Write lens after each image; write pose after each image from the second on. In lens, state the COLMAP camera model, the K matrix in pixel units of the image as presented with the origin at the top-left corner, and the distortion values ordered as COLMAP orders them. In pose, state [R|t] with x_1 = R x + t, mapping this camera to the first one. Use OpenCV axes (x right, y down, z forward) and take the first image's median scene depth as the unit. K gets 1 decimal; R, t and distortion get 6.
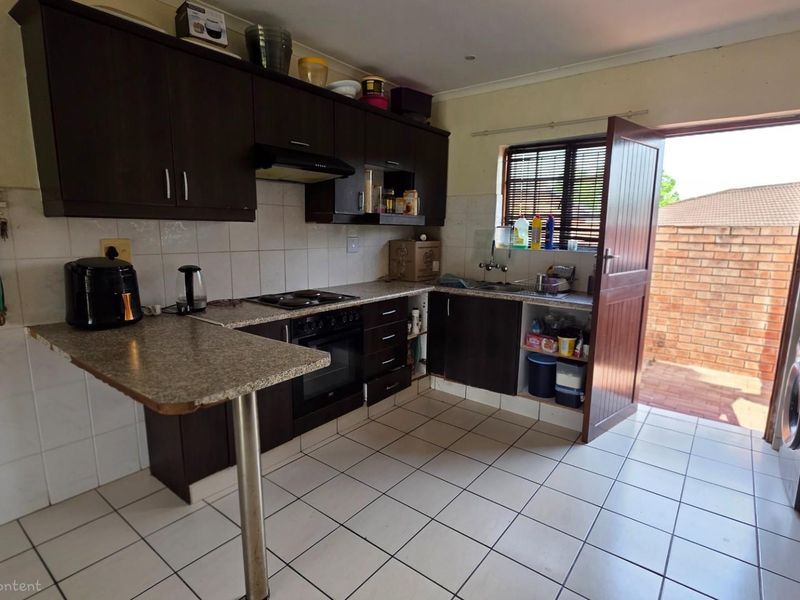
lens RADIAL K [[430.6, 0, 398.3], [0, 430.6, 299.5], [0, 0, 1]] dist [-0.000782, 0.002653]
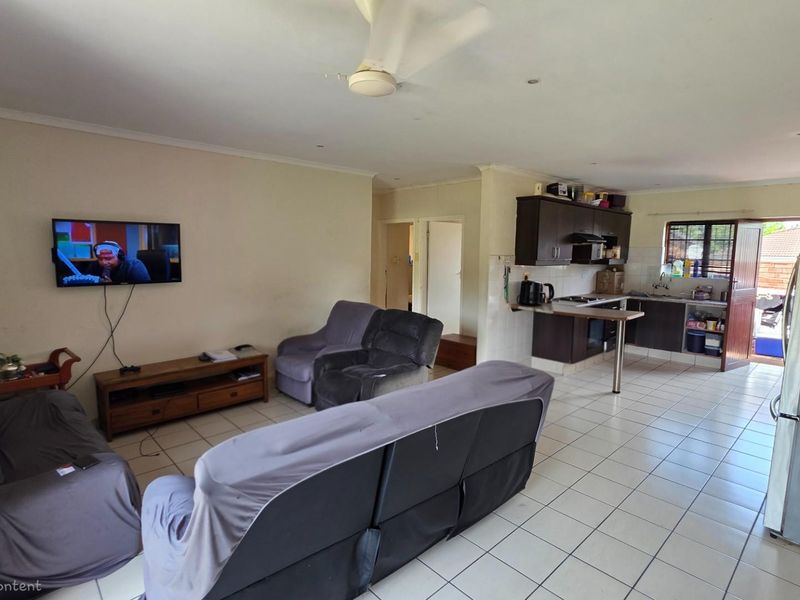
lens RADIAL K [[430.6, 0, 401.4], [0, 430.6, 296.7], [0, 0, 1]] dist [-0.000782, 0.002653]
pose [[0.988143, 0.016030, -0.152699, -0.674357], [-0.024837, 0.998125, -0.055948, 0.111745], [0.151516, 0.059077, 0.986688, -1.112769]]
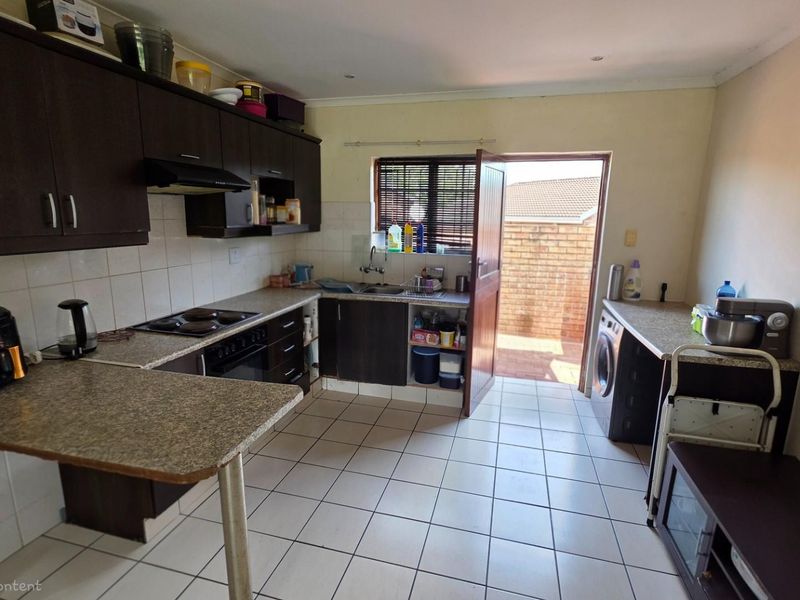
lens RADIAL K [[430.6, 0, 396.2], [0, 430.6, 300.8], [0, 0, 1]] dist [-0.000782, 0.002653]
pose [[0.921658, -0.079701, 0.379729, -0.160668], [0.063081, 0.996434, 0.056035, -0.063143], [-0.382840, -0.027691, 0.923399, -0.027934]]
